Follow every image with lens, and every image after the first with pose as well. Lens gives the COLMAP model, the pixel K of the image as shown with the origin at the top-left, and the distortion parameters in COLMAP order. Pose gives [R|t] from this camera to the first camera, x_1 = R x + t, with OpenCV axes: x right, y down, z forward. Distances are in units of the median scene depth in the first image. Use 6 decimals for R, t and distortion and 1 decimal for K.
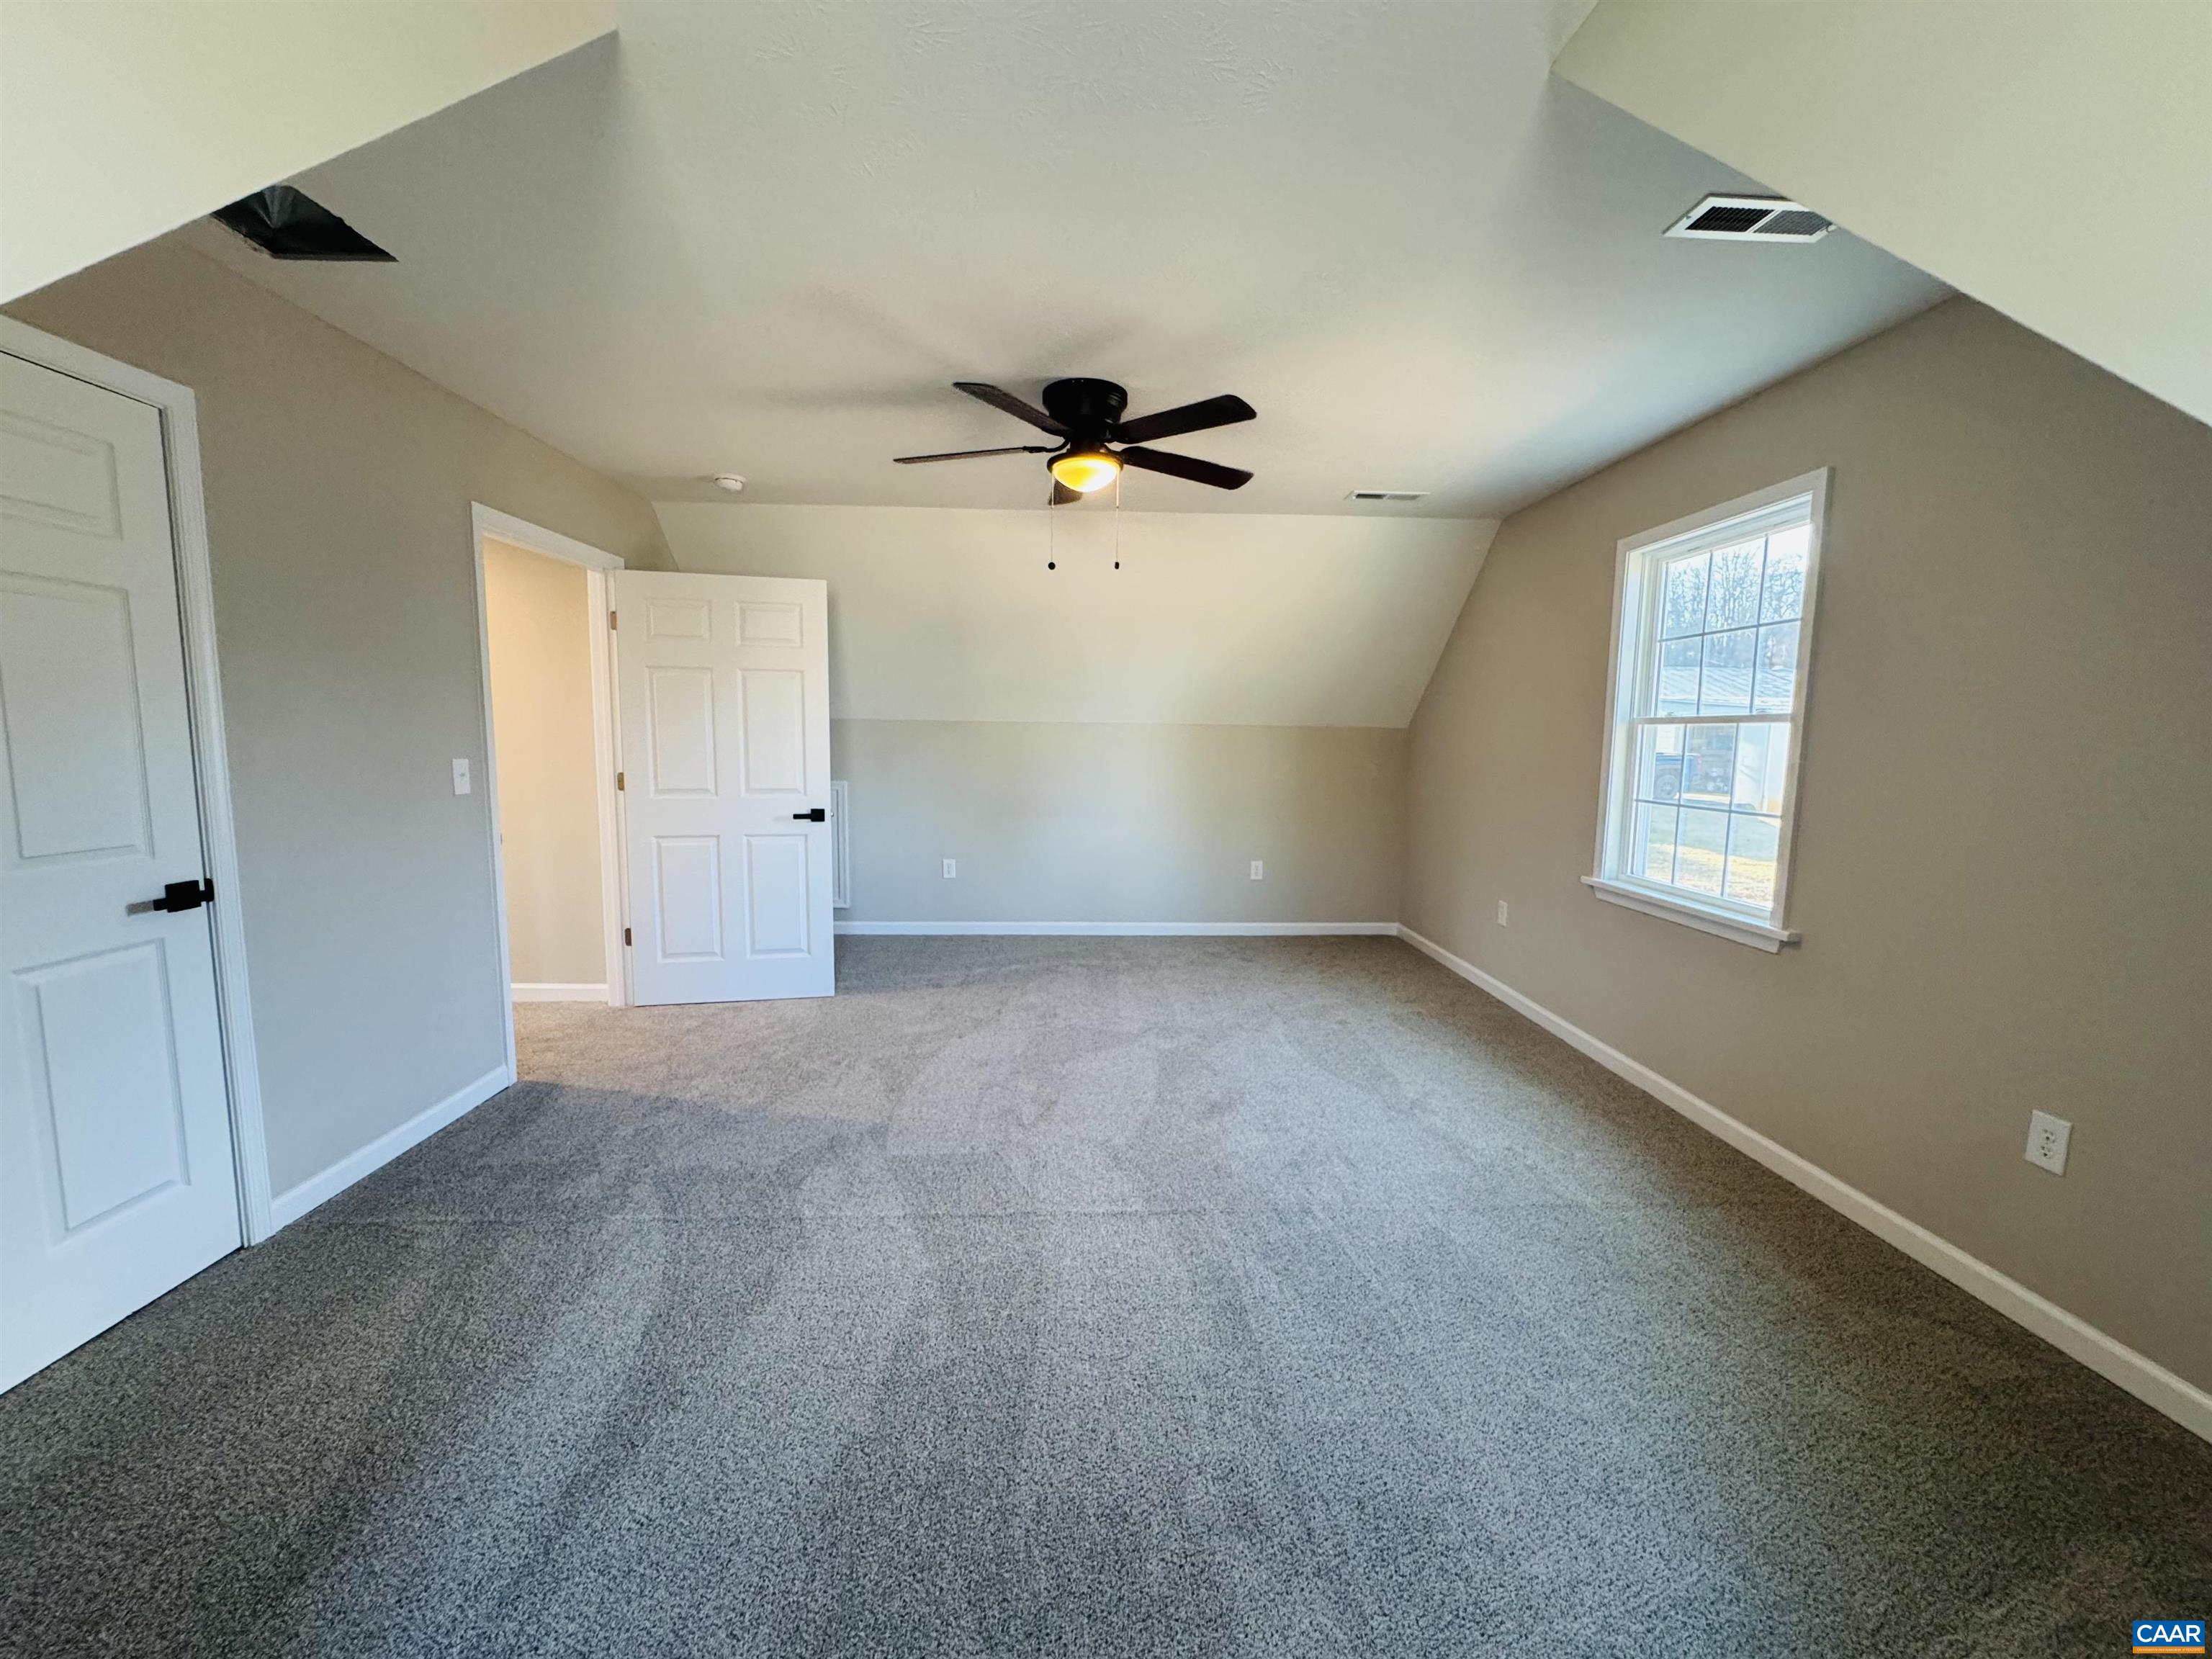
lens RADIAL K [[883.7, 0, 1107.2], [0, 883.7, 826.8], [0, 0, 1]] dist [-0.002383, 0.000243]
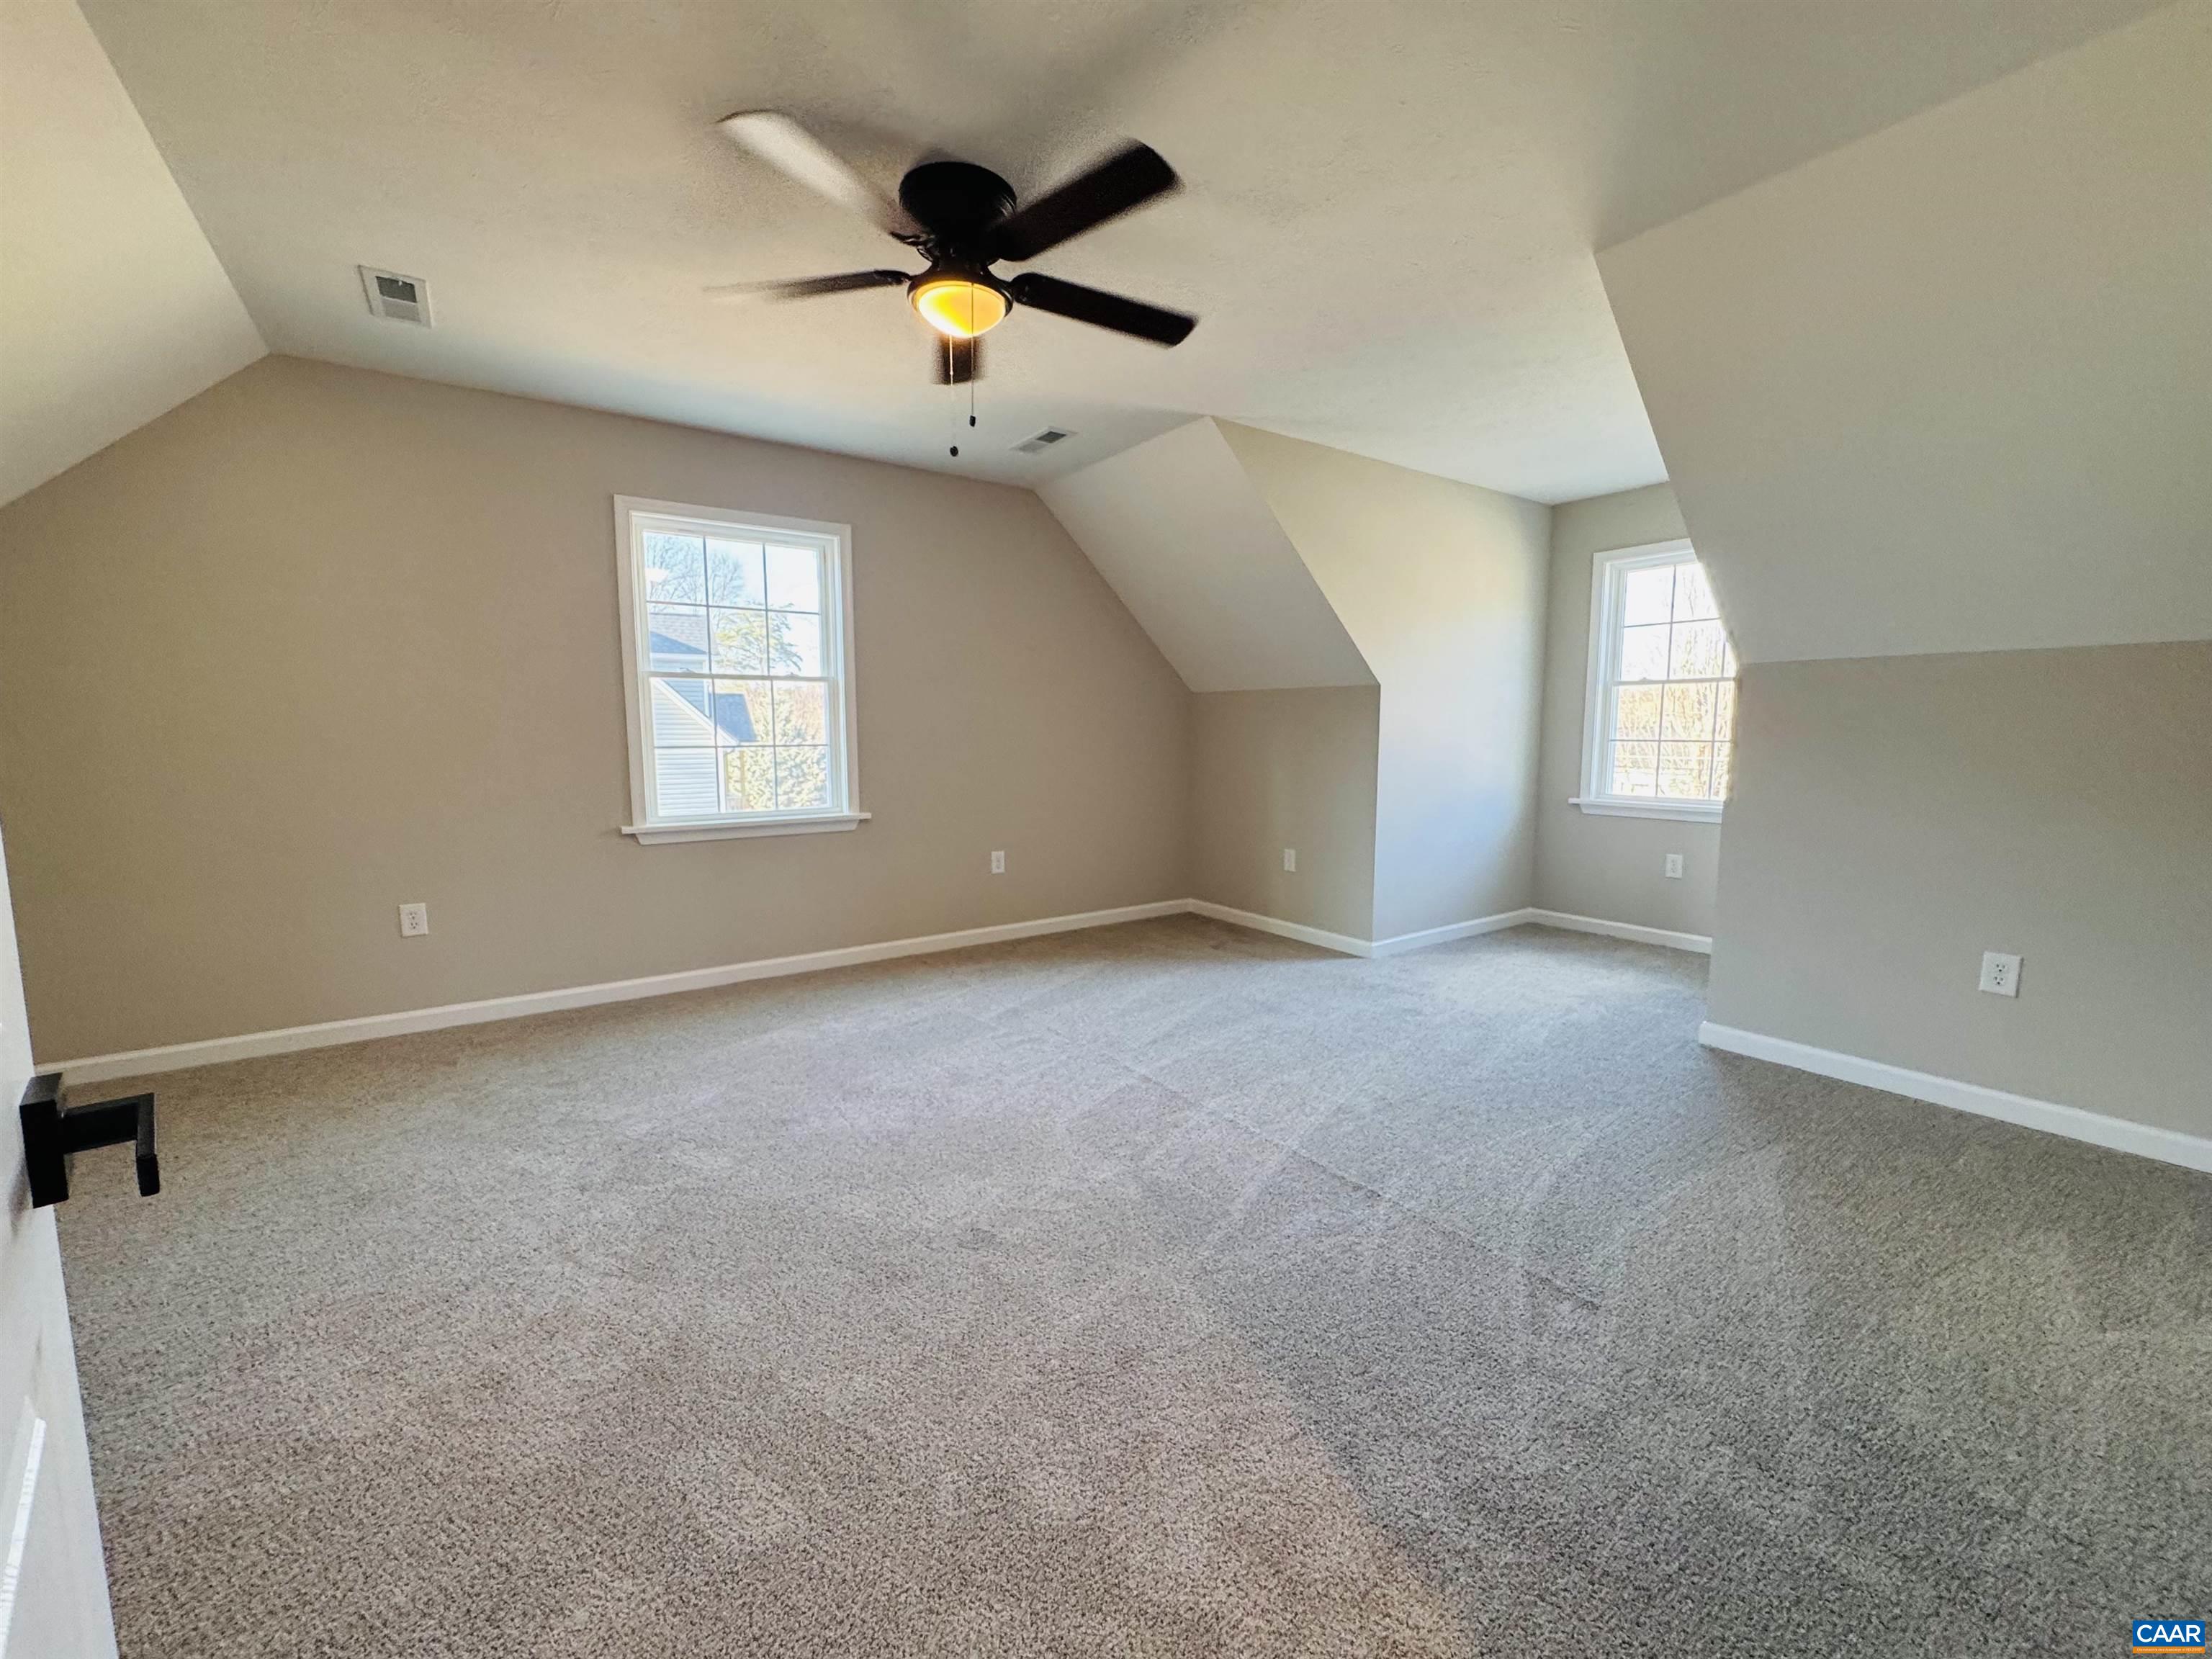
lens RADIAL K [[882.3, 0, 1106.0], [0, 882.3, 829.5], [0, 0, 1]] dist [-0.003040, 0.000088]
pose [[-0.542989, -0.111194, 0.832345, -0.643328], [0.080376, 0.979762, 0.183321, -0.088367], [-0.835884, 0.166442, -0.523063, 1.167756]]
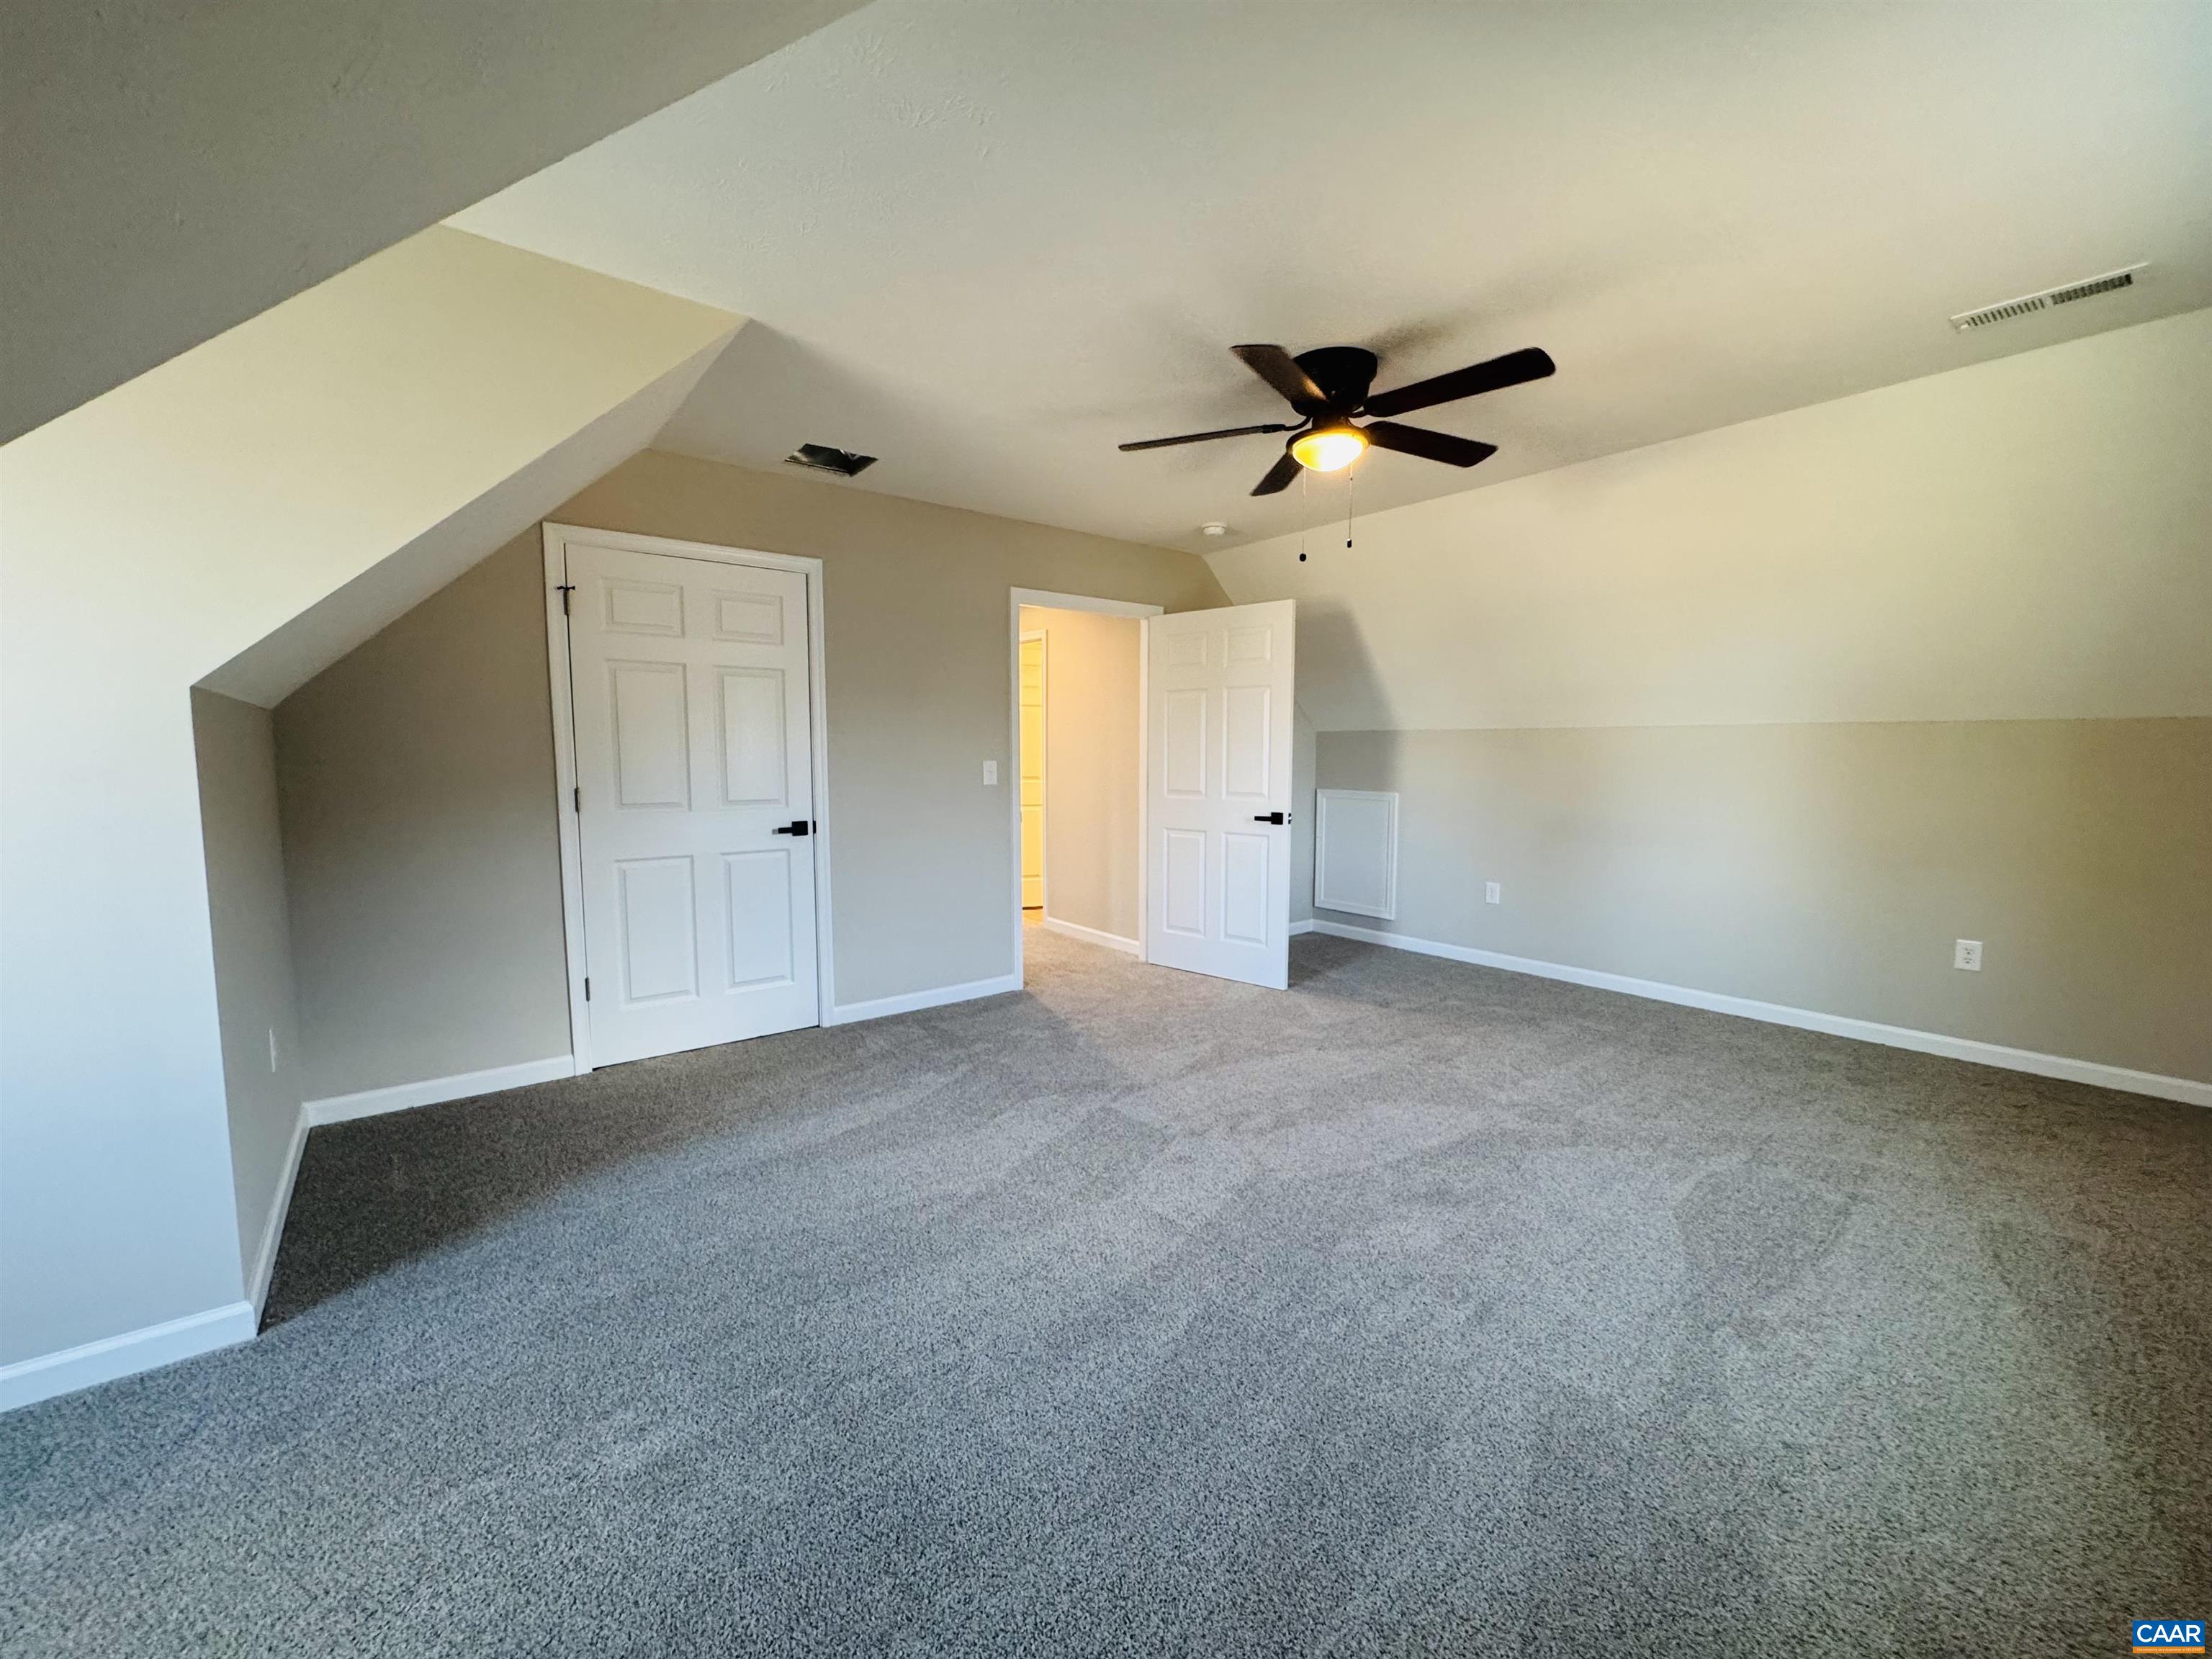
lens RADIAL K [[886.4, 0, 1104.1], [0, 886.4, 824.3], [0, 0, 1]] dist [-0.001441, 0.000581]
pose [[0.586339, 0.054733, -0.808215, 0.524833], [-0.078679, 0.996845, 0.010428, -0.000885], [0.806236, 0.057476, 0.588796, 0.244093]]
